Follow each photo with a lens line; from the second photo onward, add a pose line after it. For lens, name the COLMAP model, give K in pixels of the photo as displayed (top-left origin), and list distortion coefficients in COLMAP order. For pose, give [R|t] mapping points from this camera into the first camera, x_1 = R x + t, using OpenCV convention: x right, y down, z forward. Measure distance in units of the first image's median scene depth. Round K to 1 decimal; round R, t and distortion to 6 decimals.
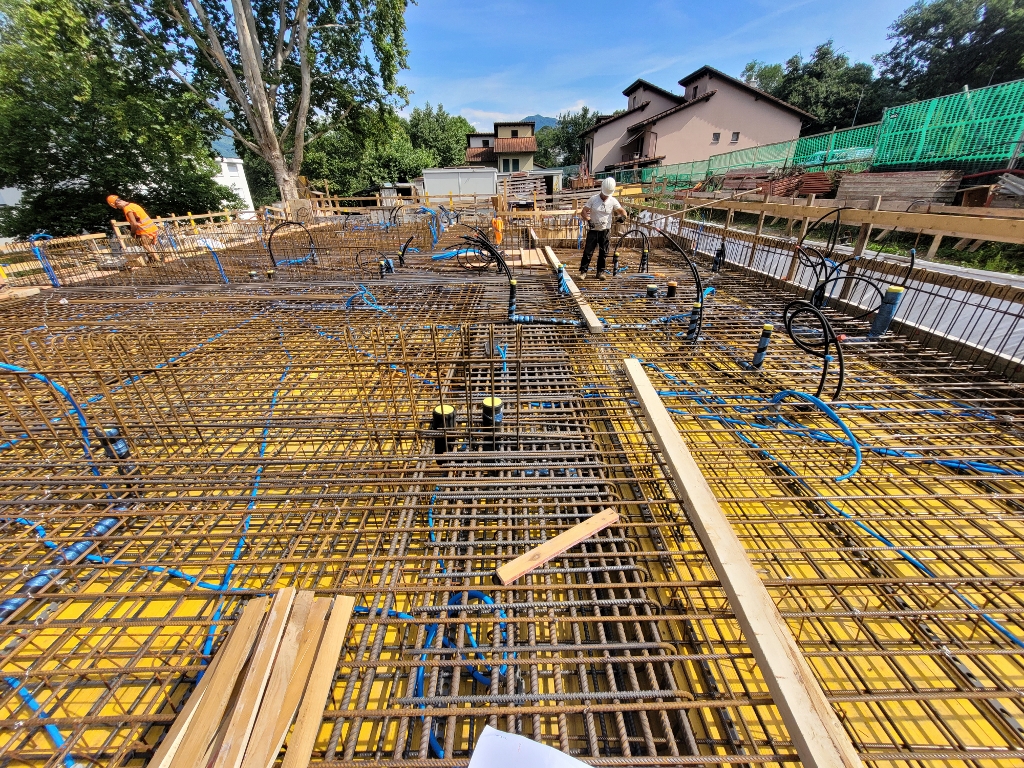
lens RADIAL K [[399.4, 0, 512.0], [0, 399.4, 384.0], [0, 0, 1]] dist [-0.001447, -0.000141]
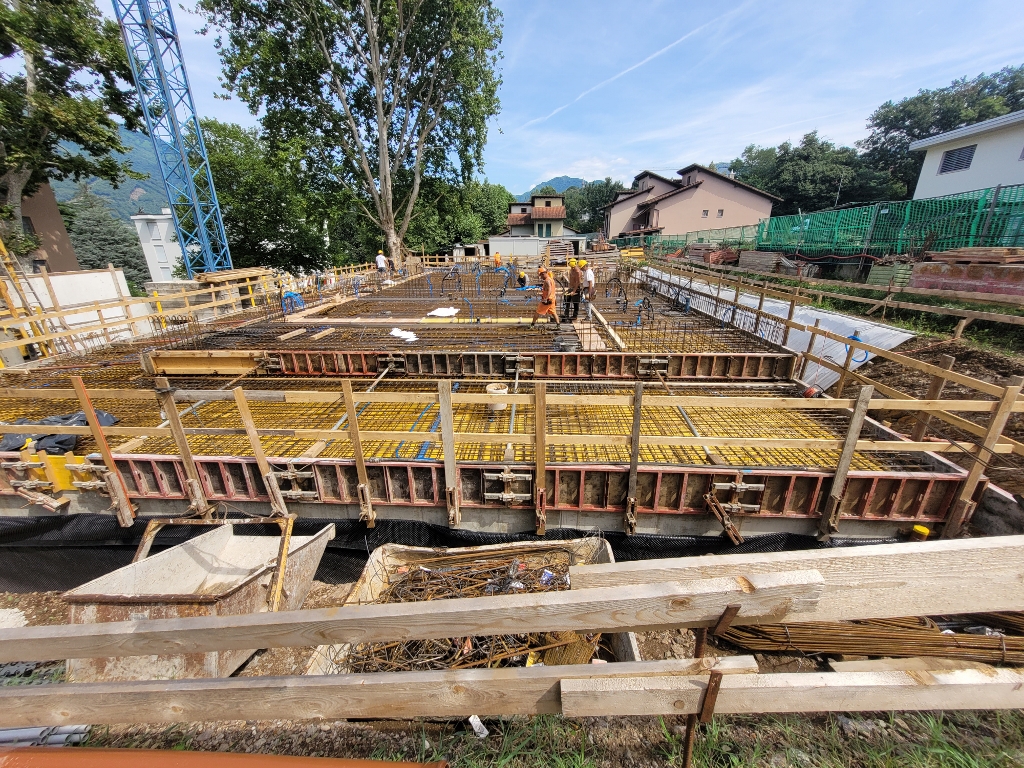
lens RADIAL K [[399.4, 0, 512.0], [0, 399.4, 384.0], [0, 0, 1]] dist [-0.001447, -0.000141]
pose [[0.998005, 0.031891, -0.054494, -0.025158], [-0.037792, 0.993109, -0.110930, 0.085677], [0.050580, 0.112768, 0.992333, -0.214692]]
